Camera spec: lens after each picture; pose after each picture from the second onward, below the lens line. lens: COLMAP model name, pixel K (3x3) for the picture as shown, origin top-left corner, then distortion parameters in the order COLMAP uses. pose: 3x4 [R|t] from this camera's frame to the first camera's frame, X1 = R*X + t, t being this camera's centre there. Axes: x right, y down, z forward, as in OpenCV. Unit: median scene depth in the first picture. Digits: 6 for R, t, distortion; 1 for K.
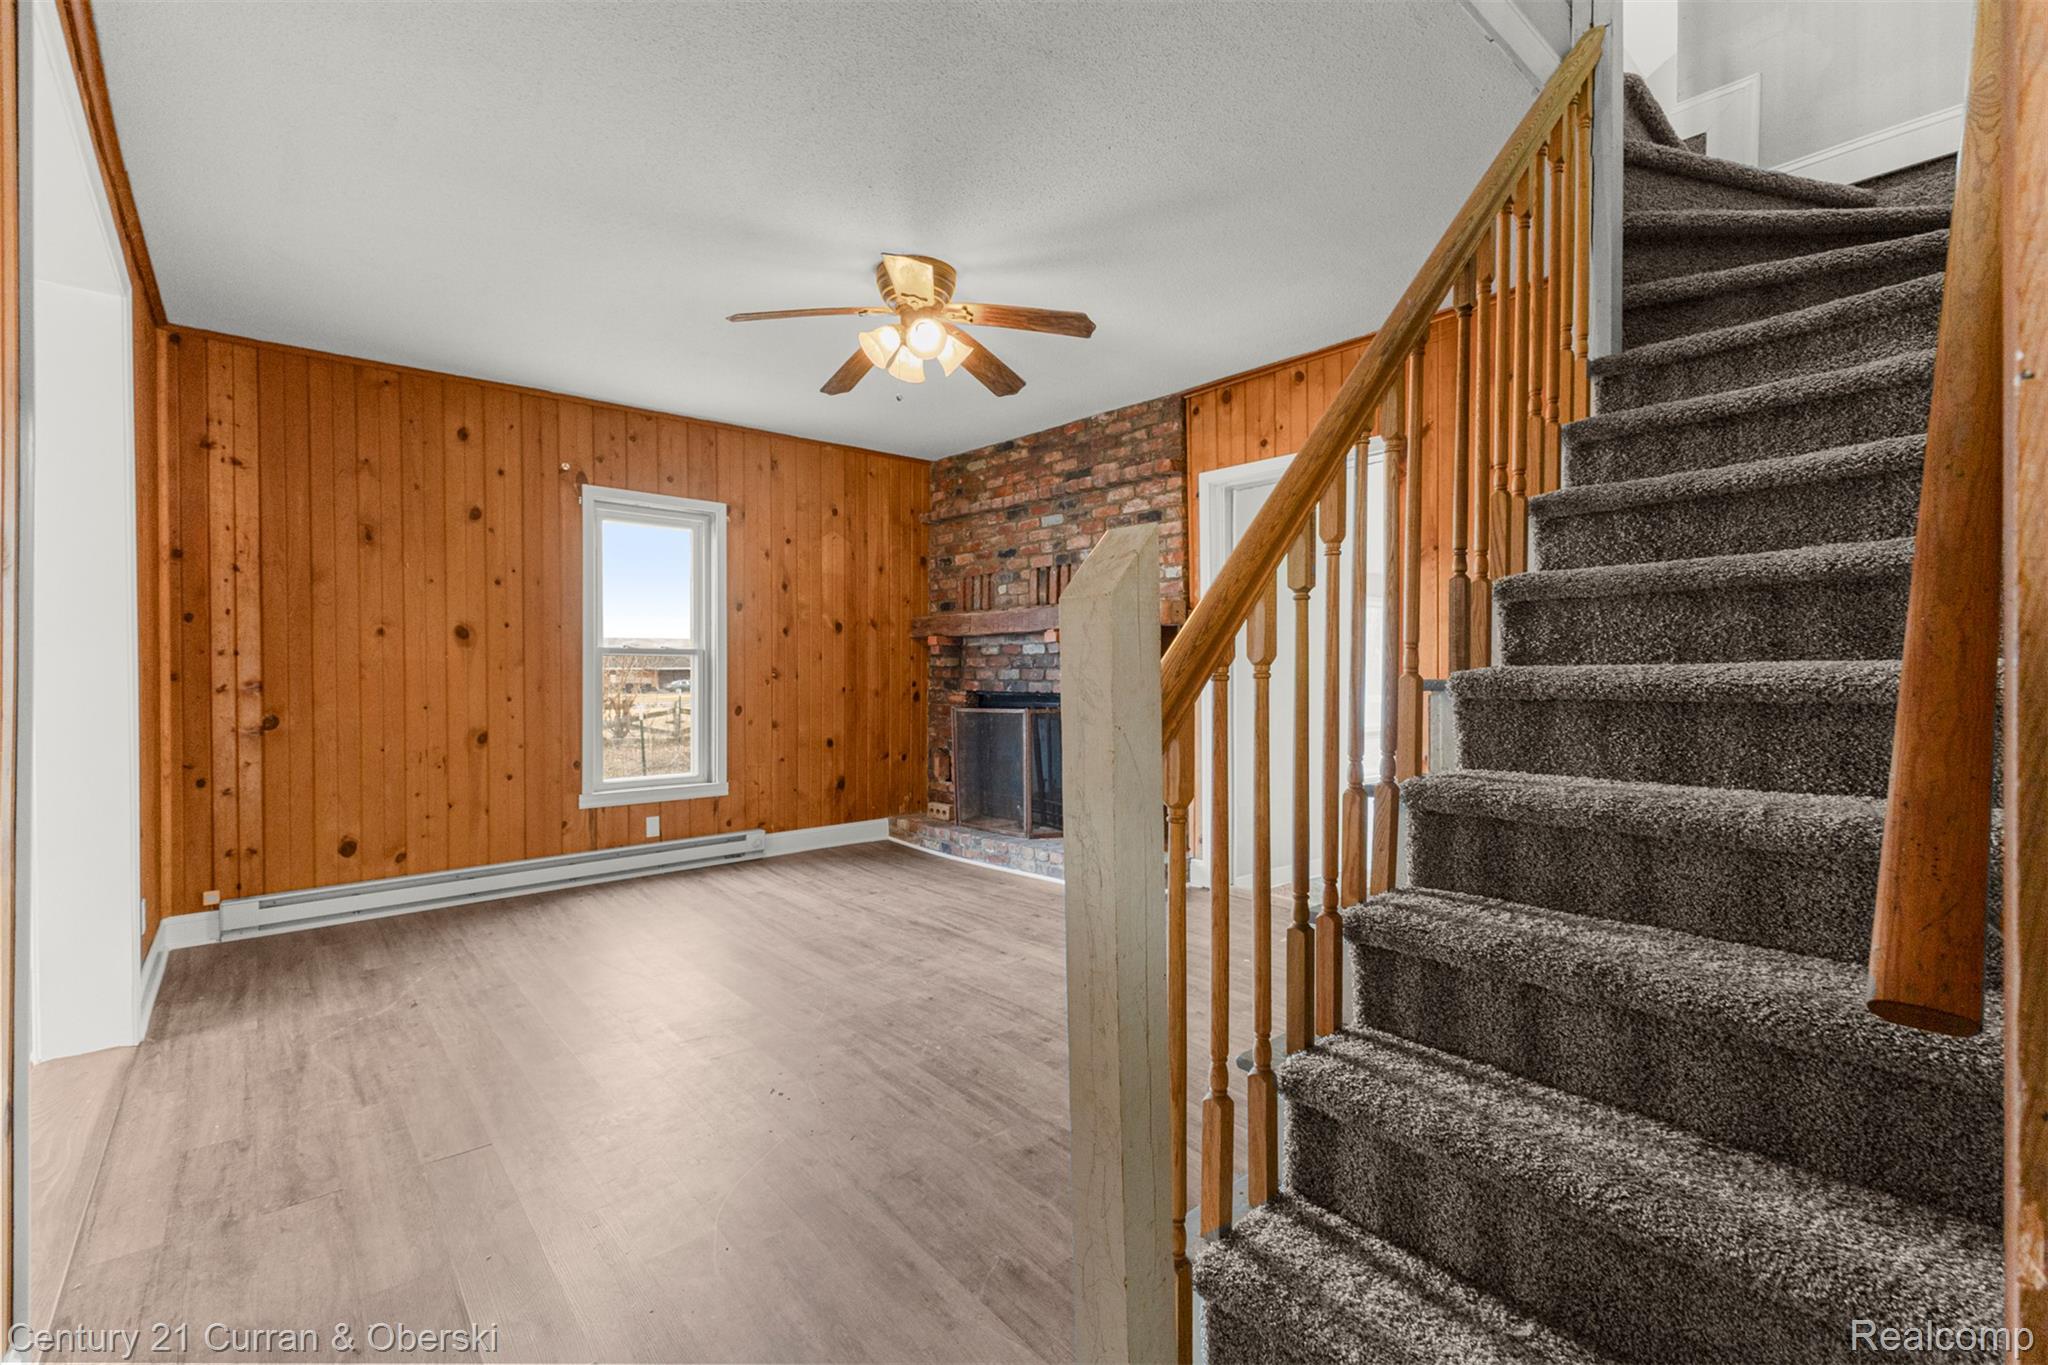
lens RADIAL K [[885.6, 0, 996.4], [0, 885.6, 682.7], [0, 0, 1]] dist [0.017965, -0.004175]
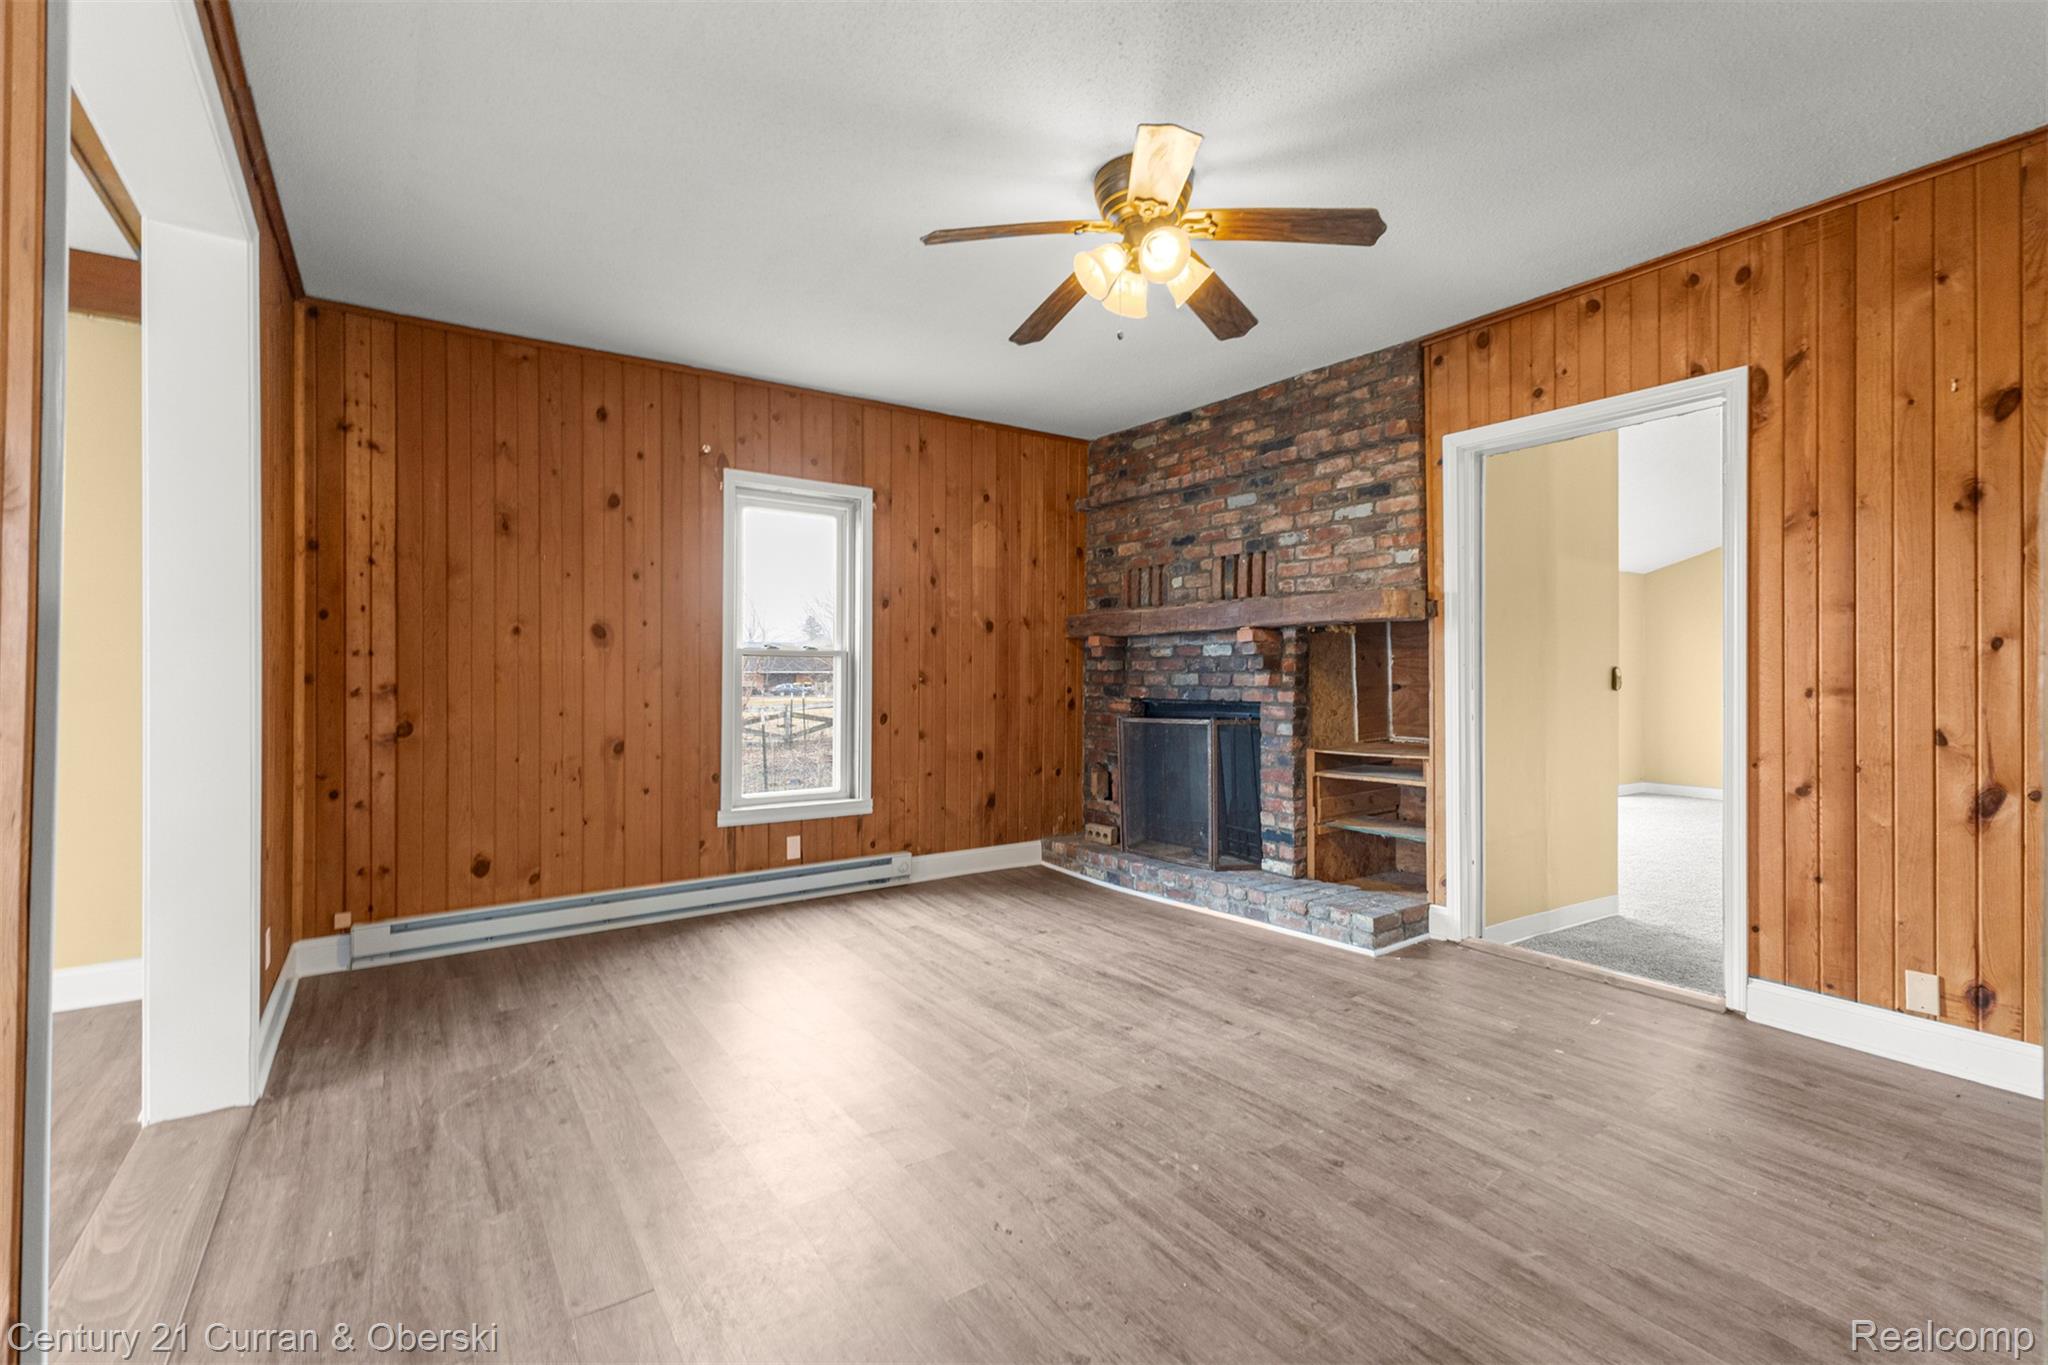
lens RADIAL K [[885.6, 0, 984.4], [0, 885.6, 680.4], [0, 0, 1]] dist [0.017965, -0.004175]
pose [[0.993692, 0.003404, -0.112091, -0.107118], [-0.004425, 0.999951, -0.008867, 0.000042], [0.112055, 0.009307, 0.993658, 0.143023]]
